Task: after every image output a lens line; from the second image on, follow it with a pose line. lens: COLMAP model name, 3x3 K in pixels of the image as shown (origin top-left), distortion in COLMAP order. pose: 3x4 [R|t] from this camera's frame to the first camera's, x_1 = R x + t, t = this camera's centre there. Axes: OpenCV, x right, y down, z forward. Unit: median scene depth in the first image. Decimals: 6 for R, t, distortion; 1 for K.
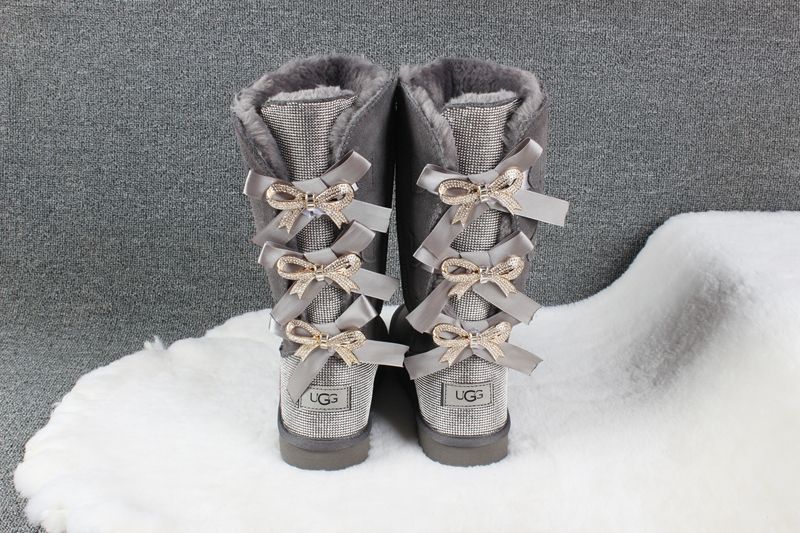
lens RADIAL K [[1095.0, 0, 394.9], [0, 1095.0, 260.4], [0, 0, 1]] dist [-0.000836, 0.000000]
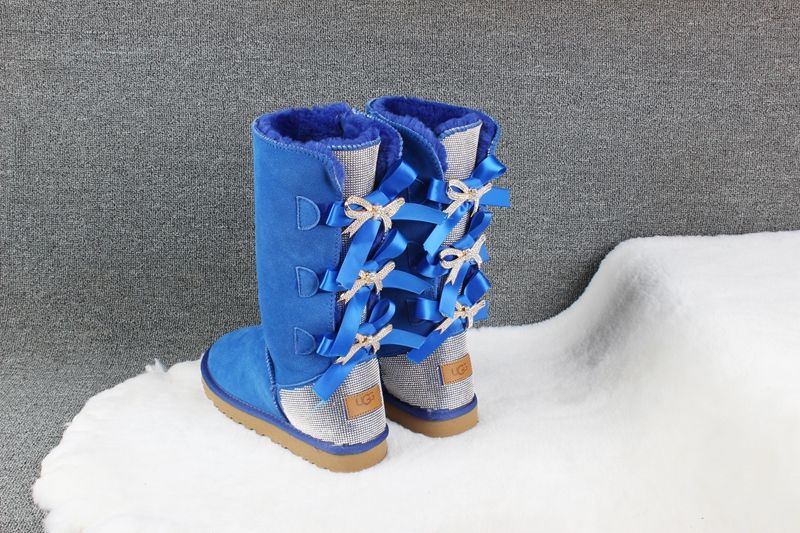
lens RADIAL K [[1095.0, 0, 397.1], [0, 1095.0, 259.3], [0, 0, 1]] dist [-0.000836, 0.000000]
pose [[0.999643, -0.017960, 0.019778, 0.004759], [0.018188, 0.999769, -0.011443, -0.013891], [-0.019568, 0.011799, 0.999739, -0.096298]]
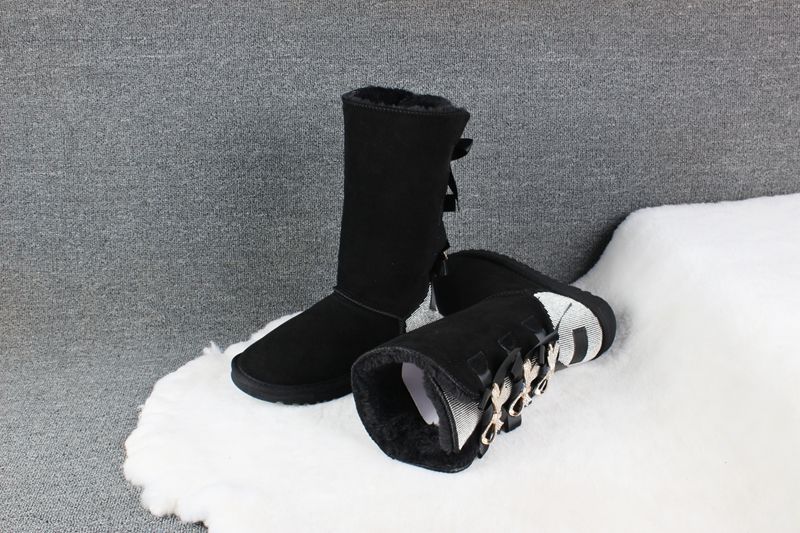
lens RADIAL K [[1095.0, 0, 394.7], [0, 1095.0, 265.8], [0, 0, 1]] dist [-0.000836, 0.000000]
pose [[0.996713, -0.066510, 0.046252, -0.064606], [0.064568, 0.997016, 0.042299, -0.048438], [-0.048927, -0.039174, 0.998034, -0.181204]]
